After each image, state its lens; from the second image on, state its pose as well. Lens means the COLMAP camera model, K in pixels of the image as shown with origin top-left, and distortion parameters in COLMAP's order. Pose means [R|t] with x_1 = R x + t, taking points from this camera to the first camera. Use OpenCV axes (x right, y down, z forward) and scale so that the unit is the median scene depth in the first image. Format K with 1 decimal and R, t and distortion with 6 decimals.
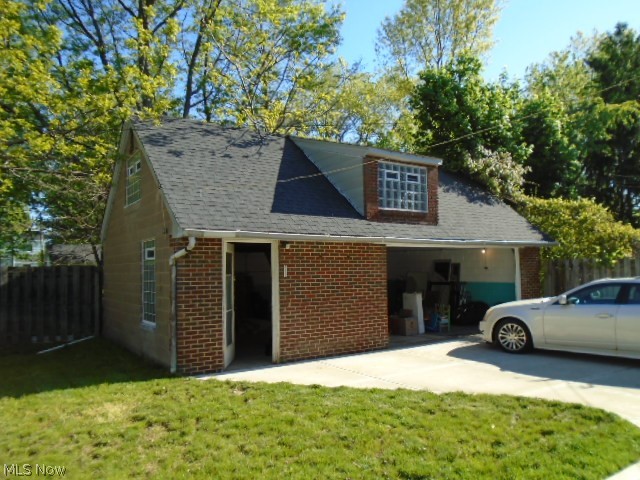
lens RADIAL K [[482.3, 0, 319.1], [0, 482.3, 242.2], [0, 0, 1]] dist [-0.015484, 0.001298]
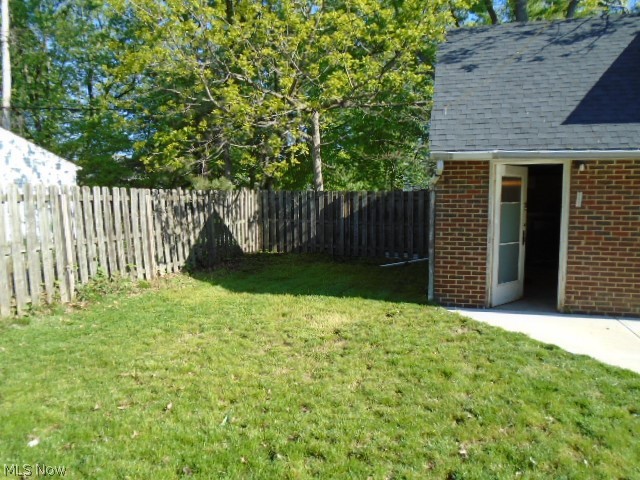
lens RADIAL K [[482.3, 0, 319.7], [0, 482.3, 239.4], [0, 0, 1]] dist [-0.015484, 0.001298]
pose [[0.648737, 0.081535, -0.756632, 0.284191], [0.030936, 0.990597, 0.133272, 0.008480], [0.760384, -0.109866, 0.640114, 0.202240]]
